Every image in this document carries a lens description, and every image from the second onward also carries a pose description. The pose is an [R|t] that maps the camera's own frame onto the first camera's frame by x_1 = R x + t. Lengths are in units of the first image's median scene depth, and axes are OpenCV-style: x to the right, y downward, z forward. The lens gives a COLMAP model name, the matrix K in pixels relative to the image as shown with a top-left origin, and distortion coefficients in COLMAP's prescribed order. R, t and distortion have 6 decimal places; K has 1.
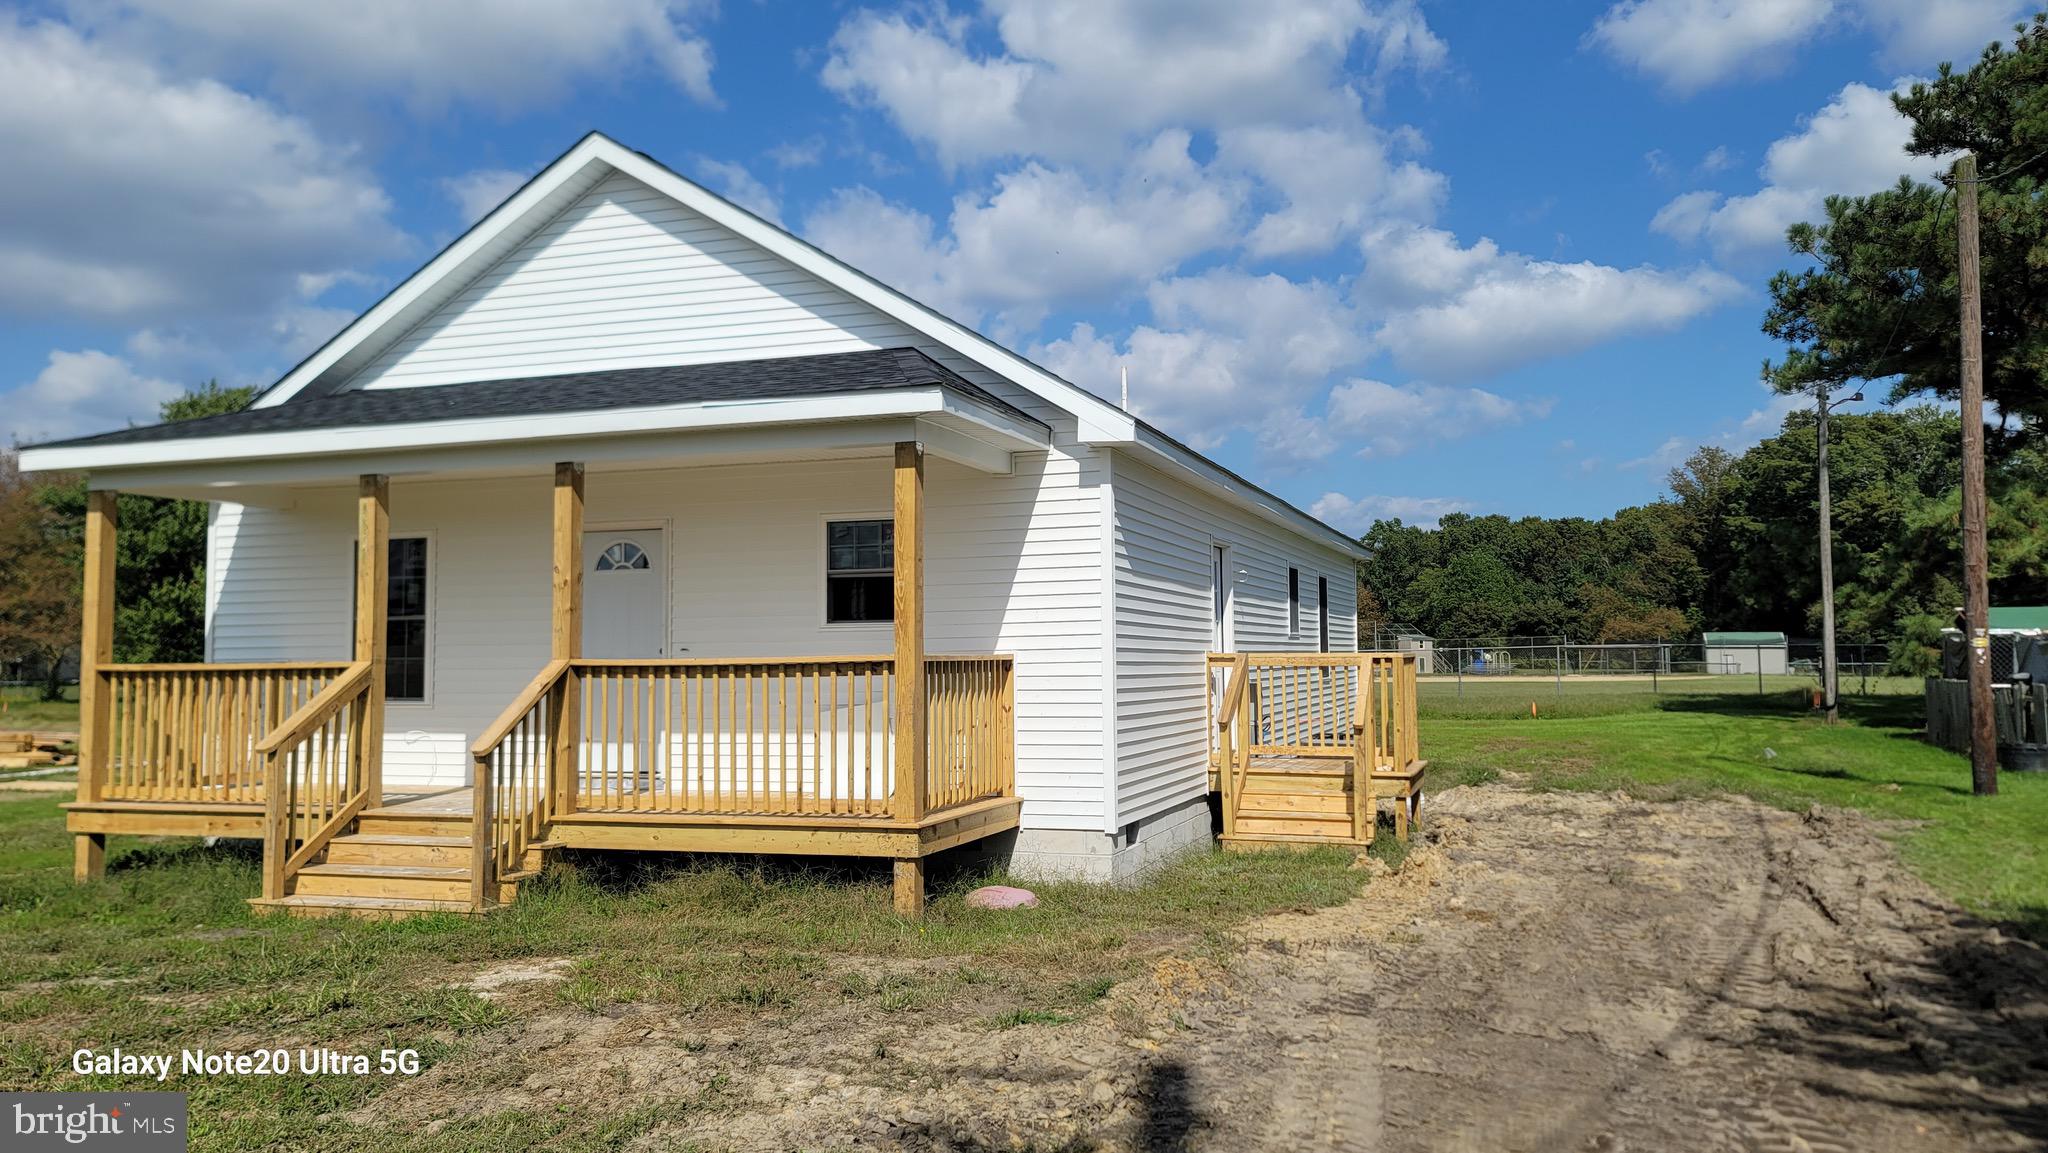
lens RADIAL K [[1511.1, 0, 1029.0], [0, 1511.1, 558.4], [0, 0, 1]] dist [0.076744, -0.059448]
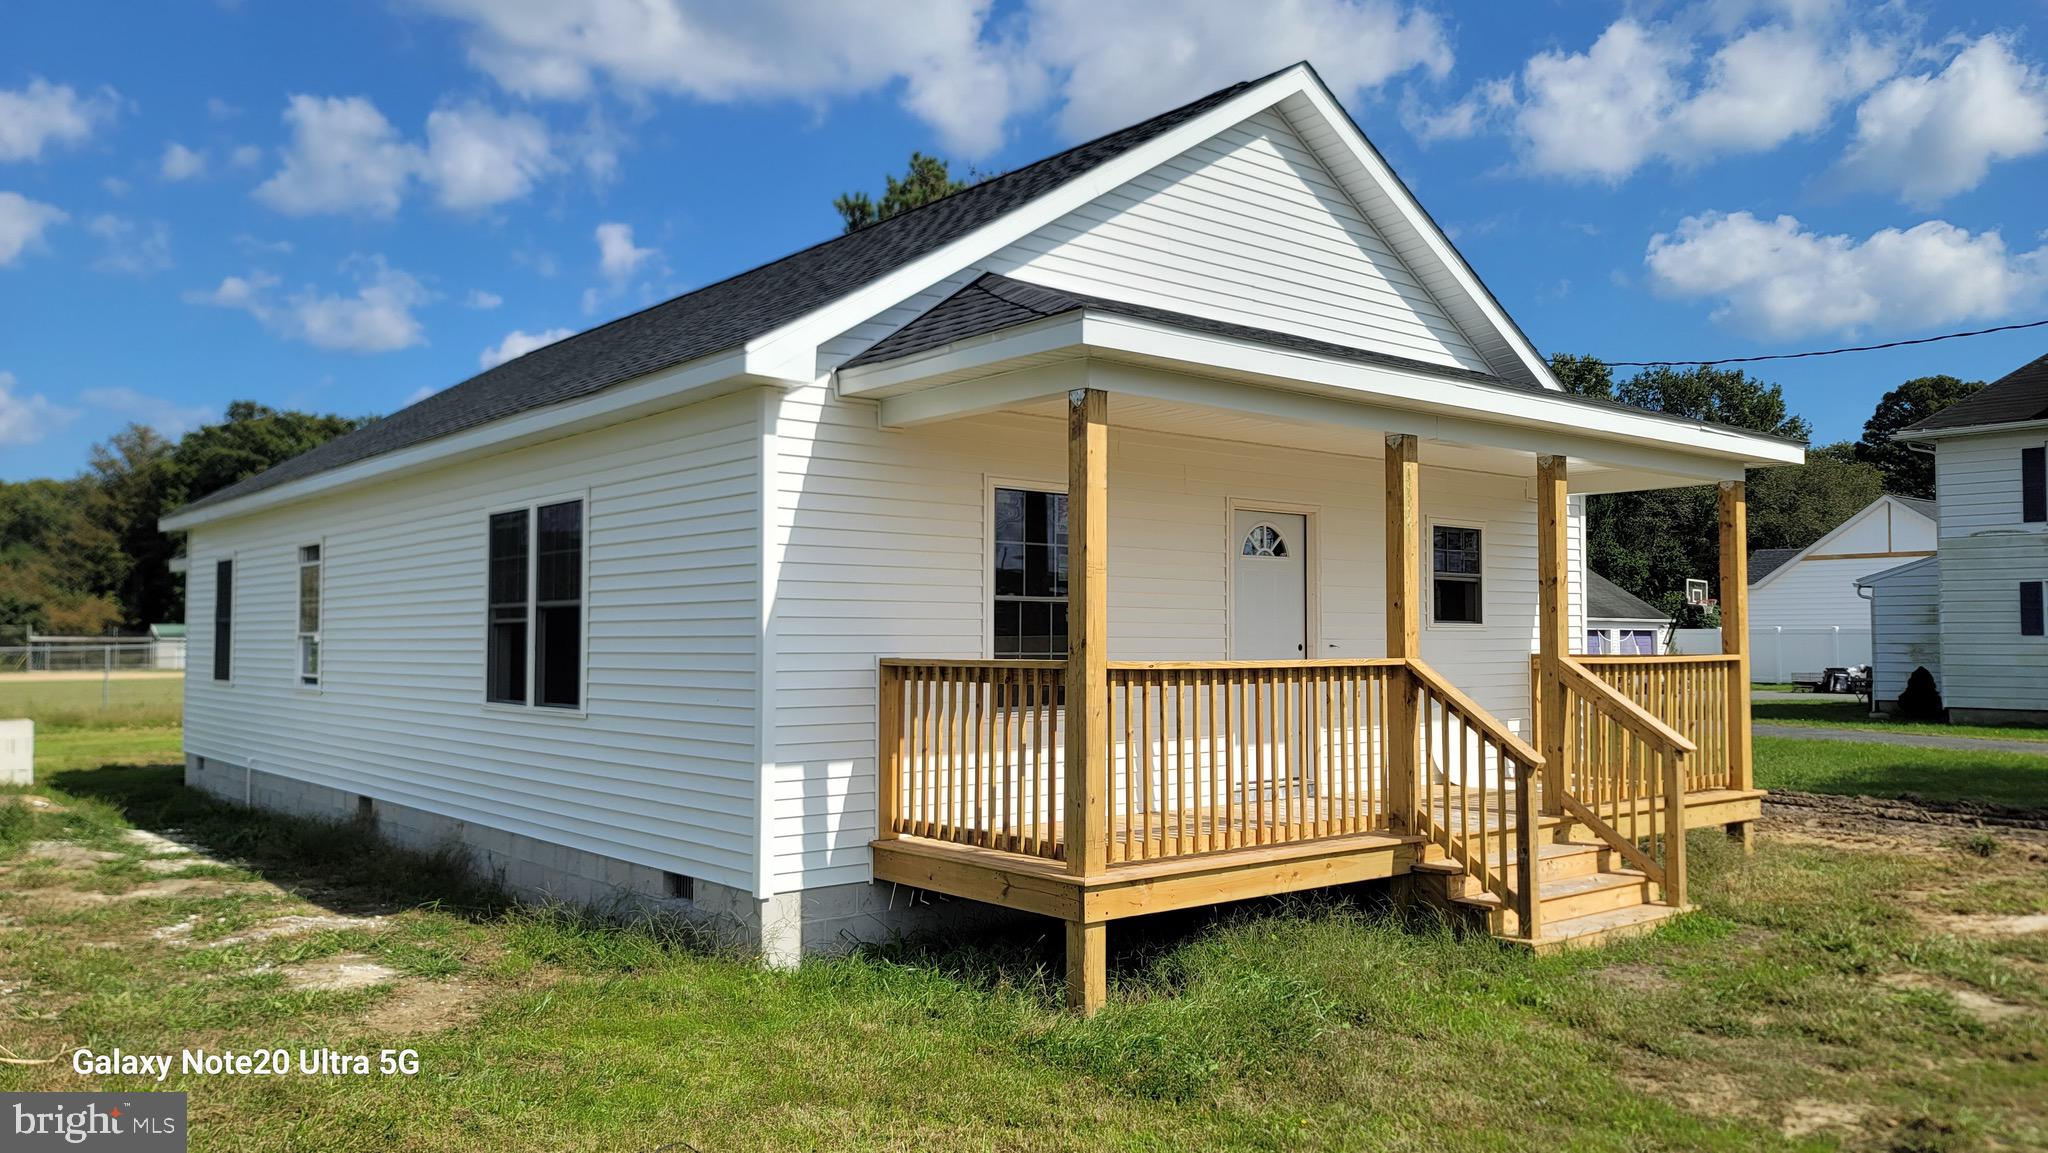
lens RADIAL K [[1511.1, 0, 1047.1], [0, 1511.1, 588.1], [0, 0, 1]] dist [0.076744, -0.059448]
pose [[0.501972, 0.039958, 0.863960, -1.126139], [-0.060574, 0.998103, -0.010968, 0.044898], [-0.862760, -0.046828, 0.503440, 0.676771]]
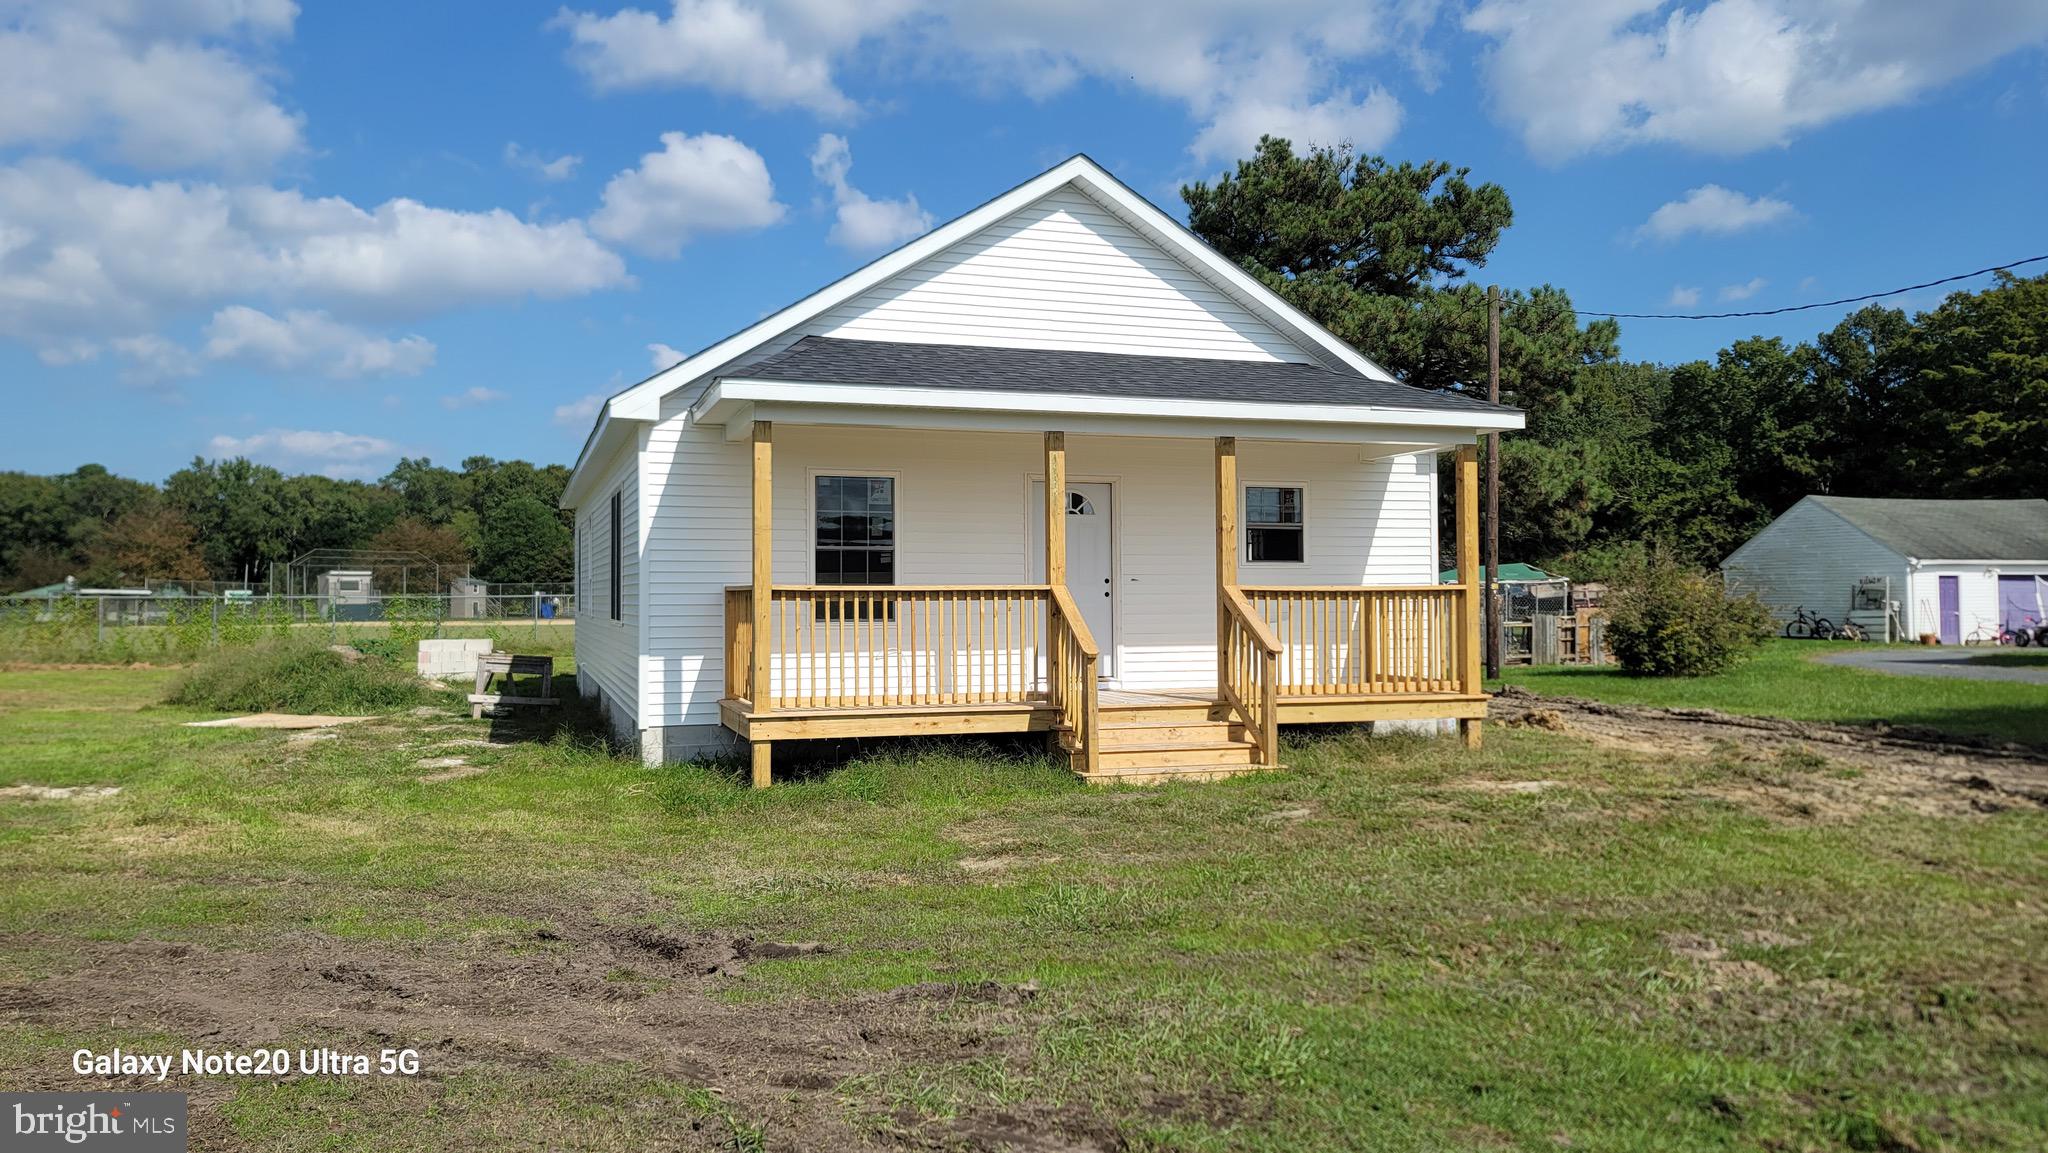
lens RADIAL K [[1511.1, 0, 1013.7], [0, 1511.1, 559.9], [0, 0, 1]] dist [0.076744, -0.059448]
pose [[0.787420, 0.022062, 0.616021, -1.080404], [-0.044603, 0.998779, 0.021244, 0.020709], [-0.614800, -0.044205, 0.787443, 0.064667]]
